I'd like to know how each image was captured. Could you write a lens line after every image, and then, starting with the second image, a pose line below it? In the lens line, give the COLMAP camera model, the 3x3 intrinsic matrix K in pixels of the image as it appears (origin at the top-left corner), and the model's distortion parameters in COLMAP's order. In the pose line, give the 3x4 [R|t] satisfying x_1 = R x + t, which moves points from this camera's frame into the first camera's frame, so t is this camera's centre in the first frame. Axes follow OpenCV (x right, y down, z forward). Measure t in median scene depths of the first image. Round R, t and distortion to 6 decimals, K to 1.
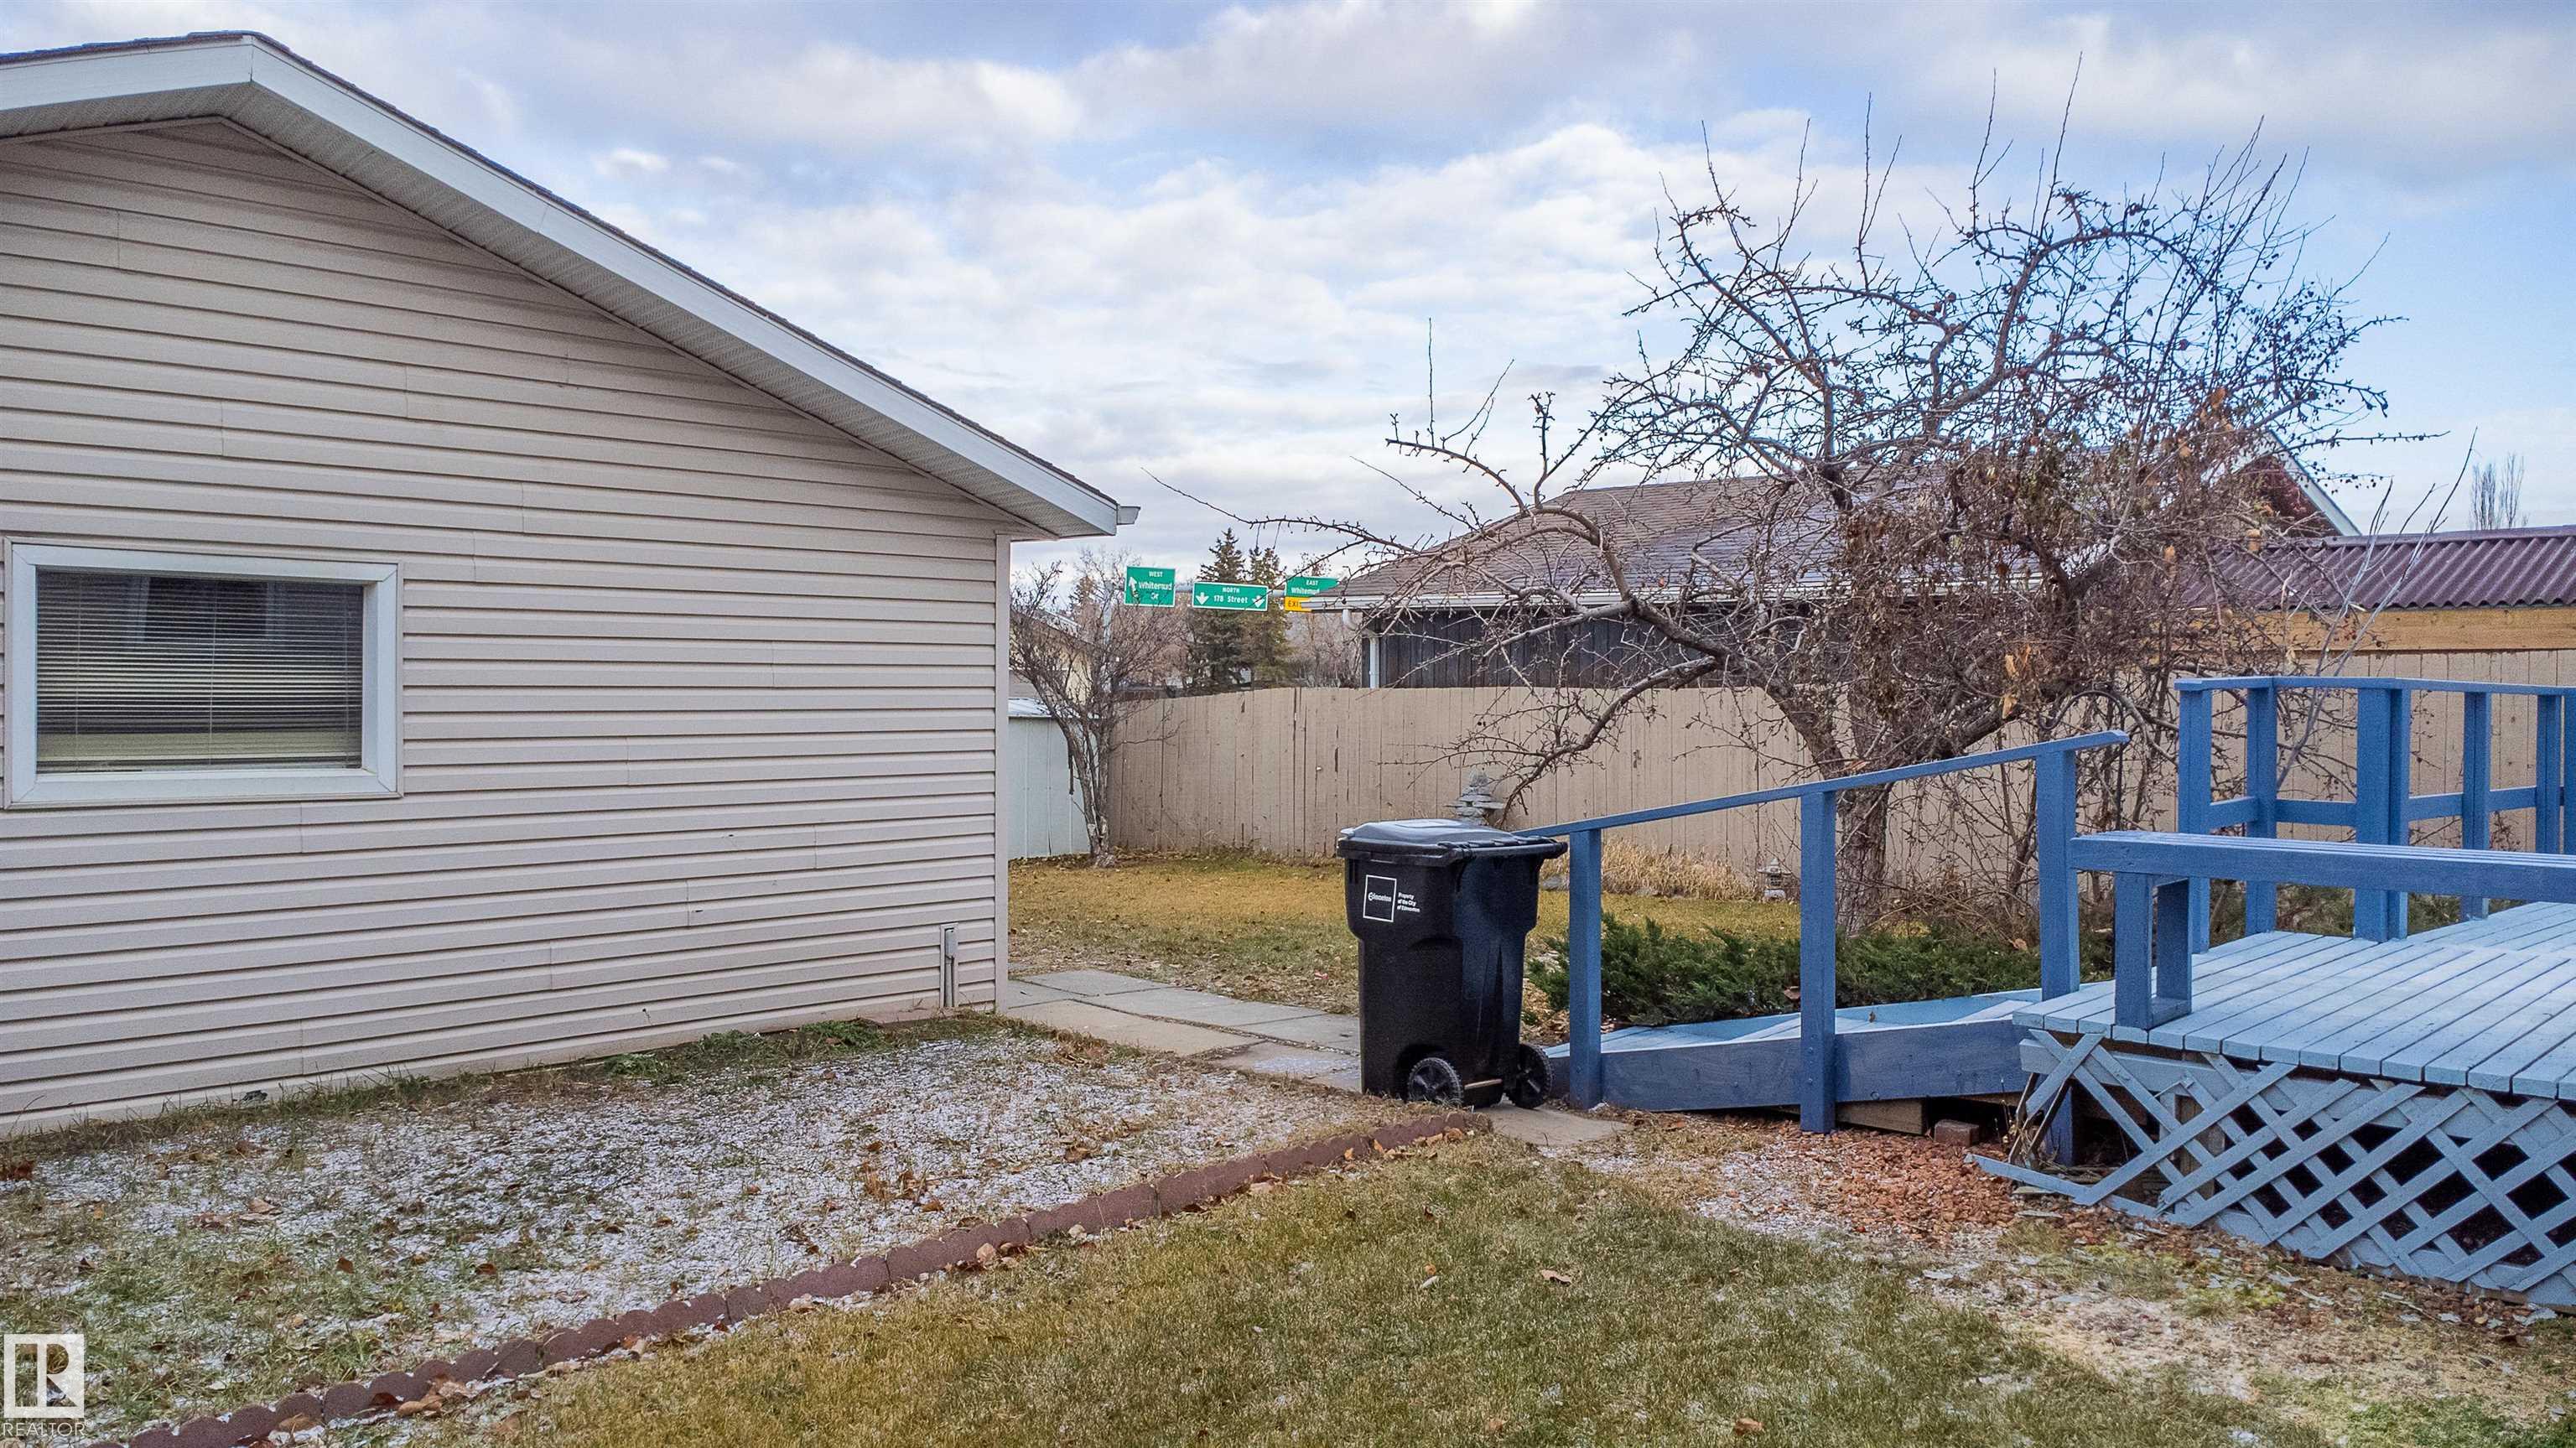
lens RADIAL K [[1877.4, 0, 1288.0], [0, 1877.4, 724.0], [0, 0, 1]] dist [0.027416, -0.043551]
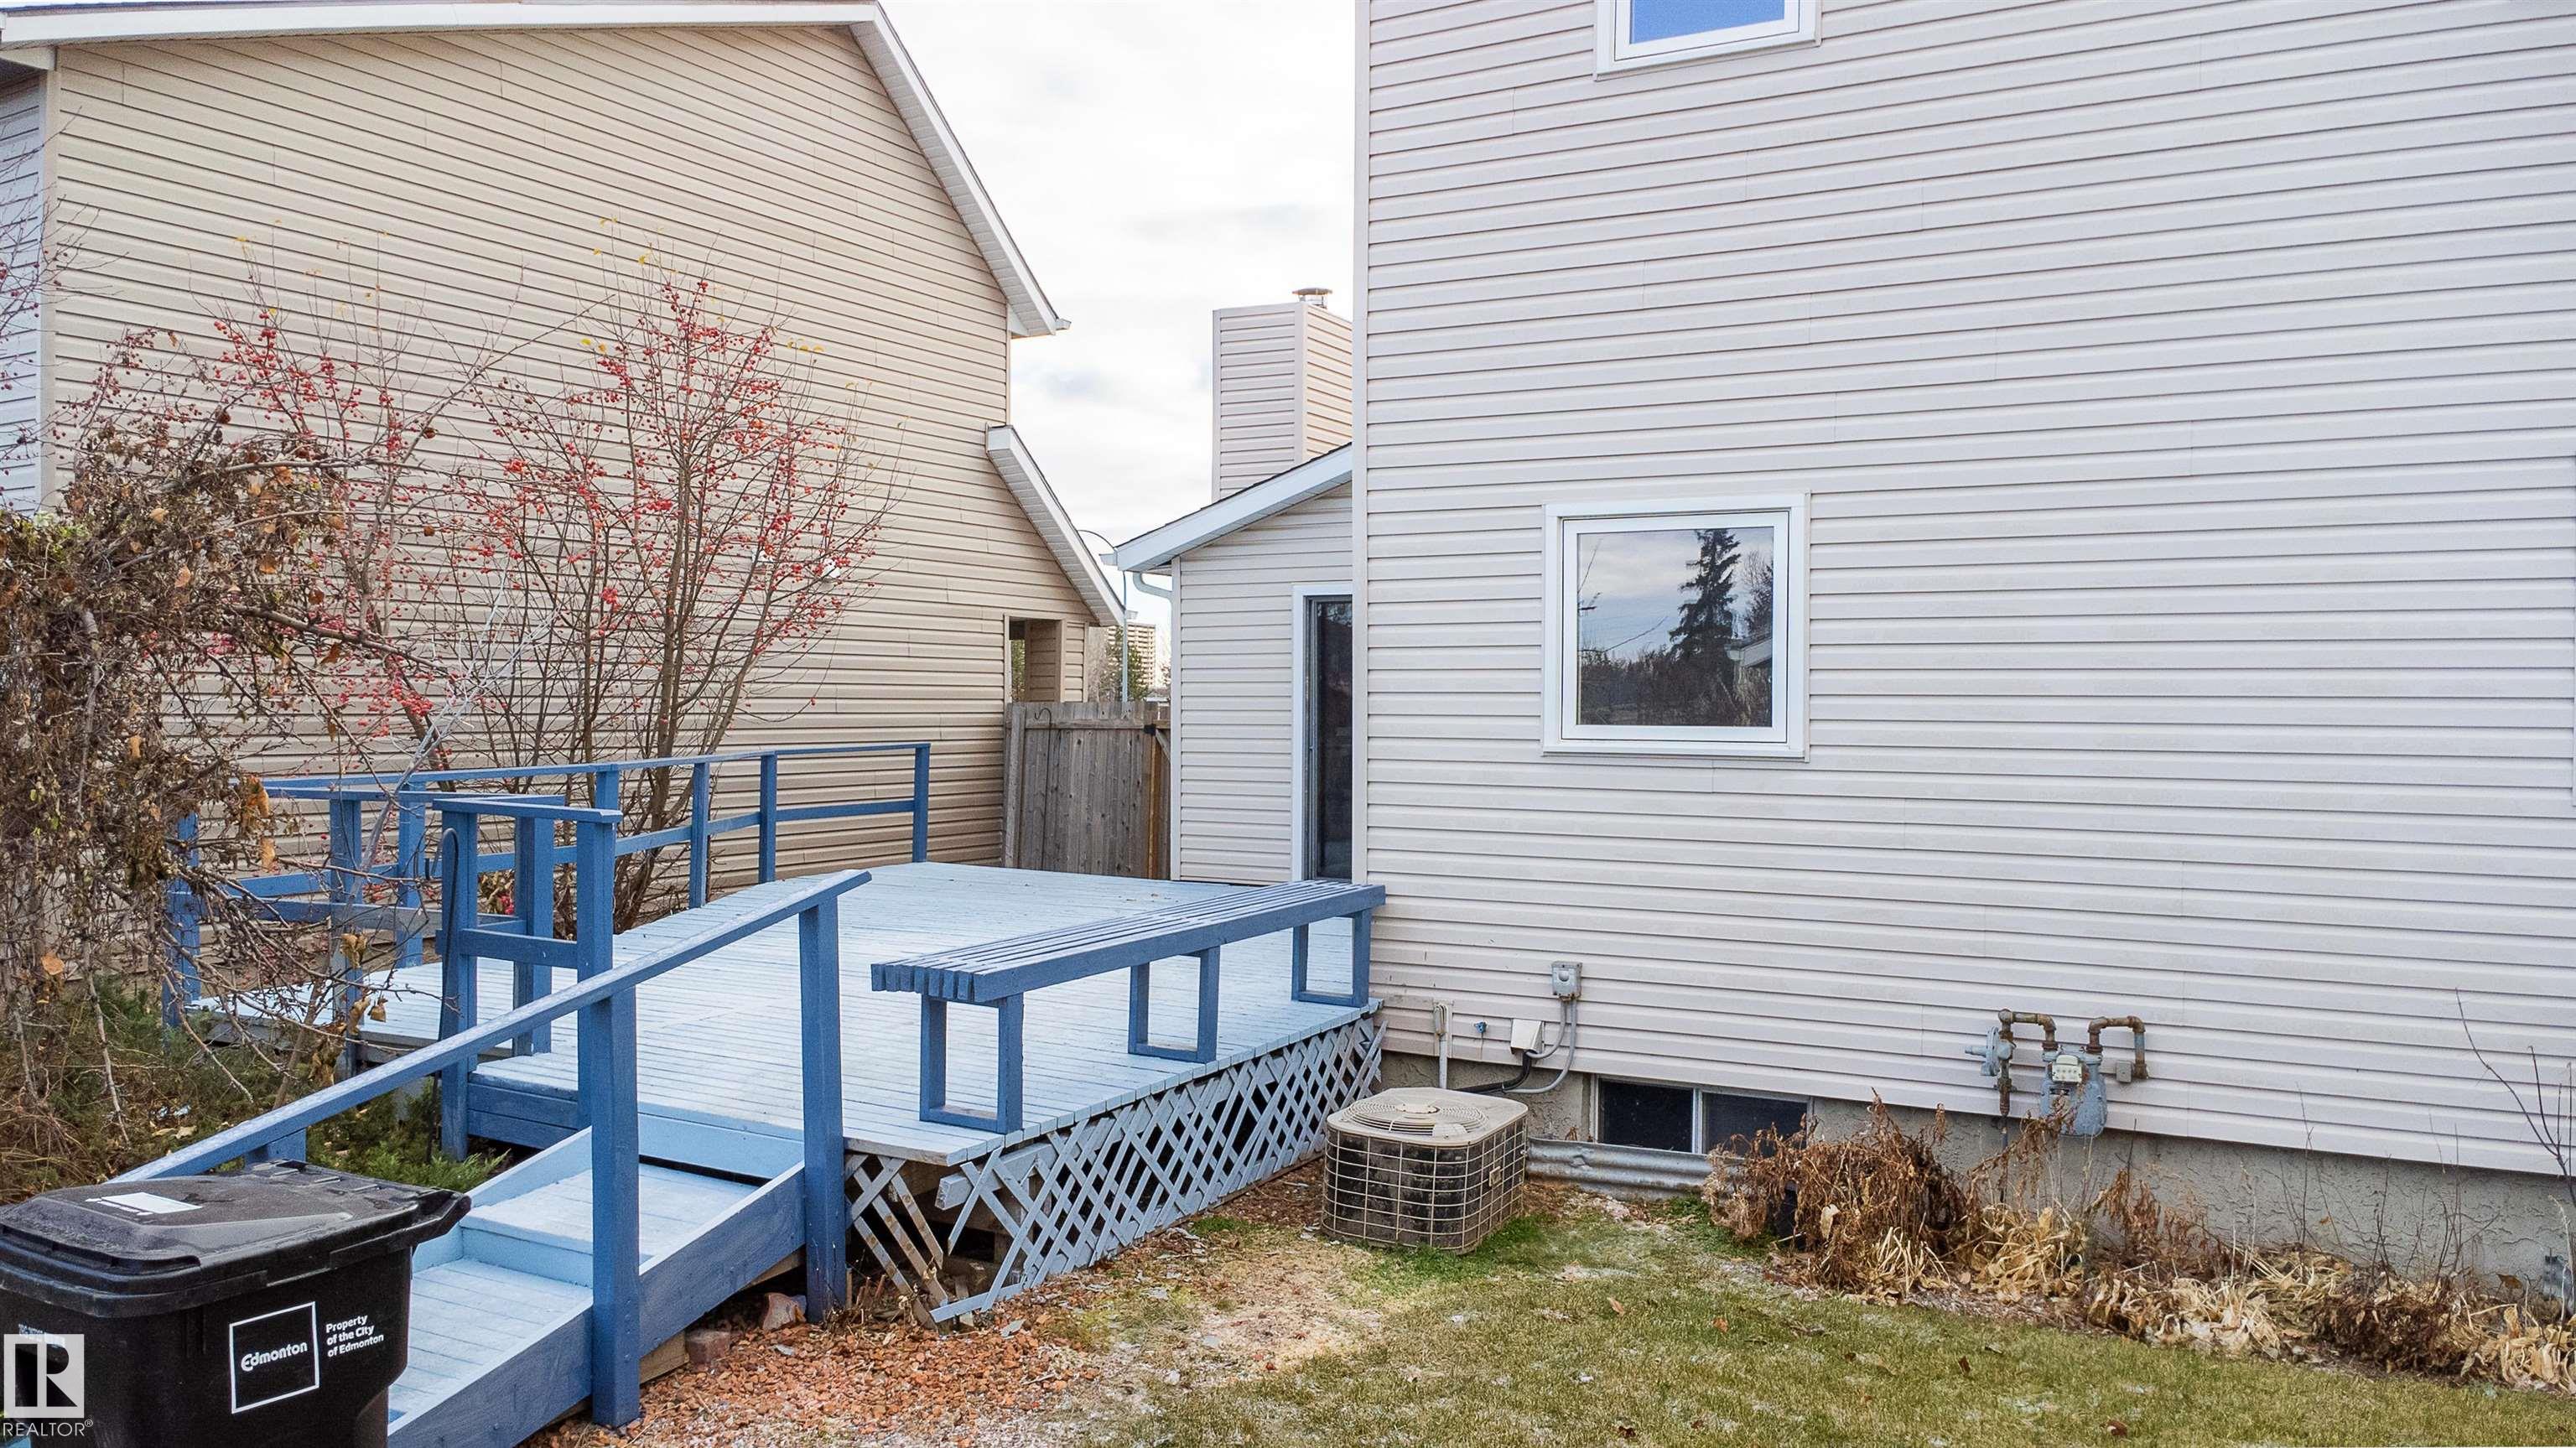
lens RADIAL K [[1877.4, 0, 1288.0], [0, 1877.4, 724.0], [0, 0, 1]] dist [0.027416, -0.043551]
pose [[-0.303361, -0.019557, 0.952675, -0.707296], [0.018737, 0.999474, 0.026484, -0.115475], [-0.952691, 0.025884, -0.302835, 1.253206]]
